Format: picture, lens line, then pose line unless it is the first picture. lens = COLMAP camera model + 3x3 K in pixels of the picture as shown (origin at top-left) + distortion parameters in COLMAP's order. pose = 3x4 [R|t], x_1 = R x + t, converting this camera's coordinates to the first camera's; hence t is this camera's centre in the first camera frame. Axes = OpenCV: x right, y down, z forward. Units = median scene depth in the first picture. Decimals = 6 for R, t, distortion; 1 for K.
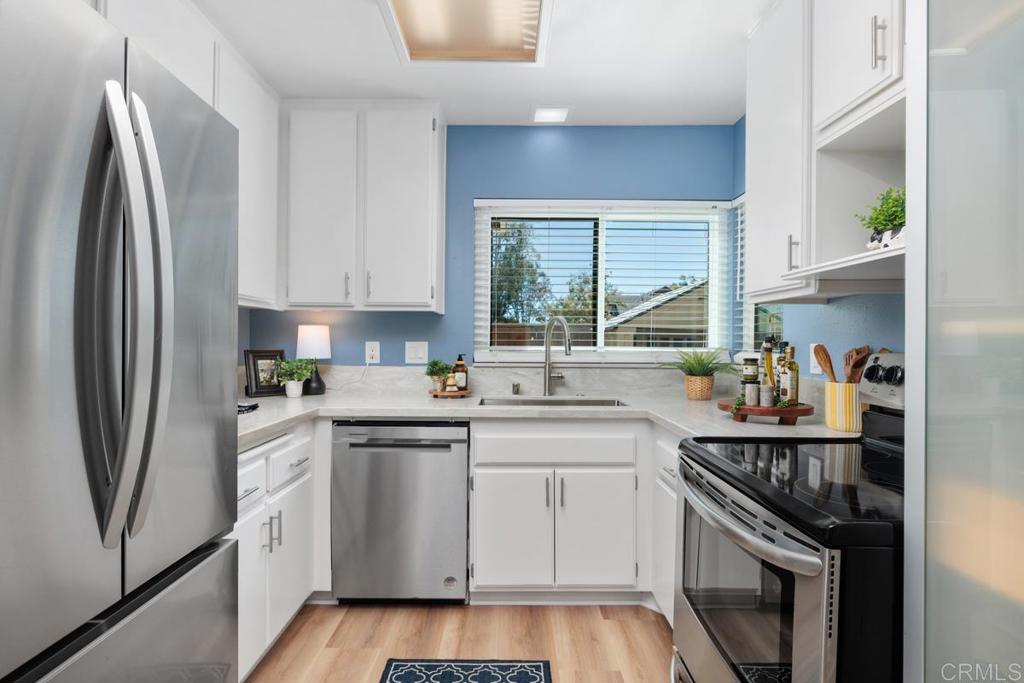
lens RADIAL K [[529.1, 0, 509.5], [0, 529.1, 342.7], [0, 0, 1]] dist [-0.000879, -0.000049]
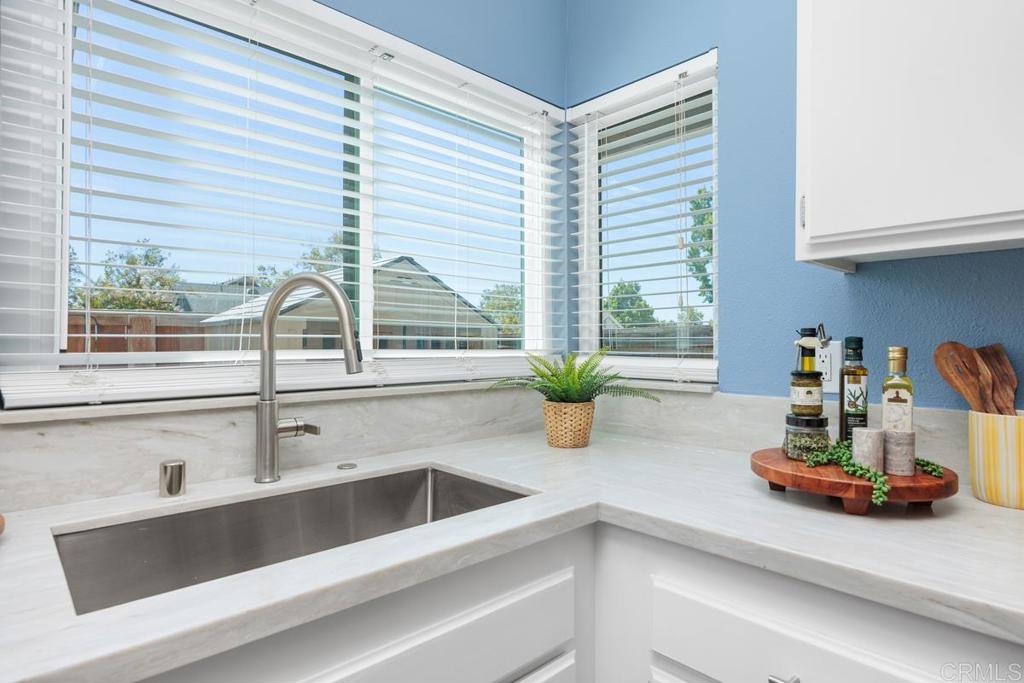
lens RADIAL K [[568.3, 0, 512.0], [0, 568.3, 340.8], [0, 0, 1]] dist [0.043418, 0.000769]
pose [[0.739122, -0.001056, 0.673571, -0.074304], [0.004288, 0.999986, -0.003137, 0.001779], [-0.673558, 0.005207, 0.739116, 0.570741]]
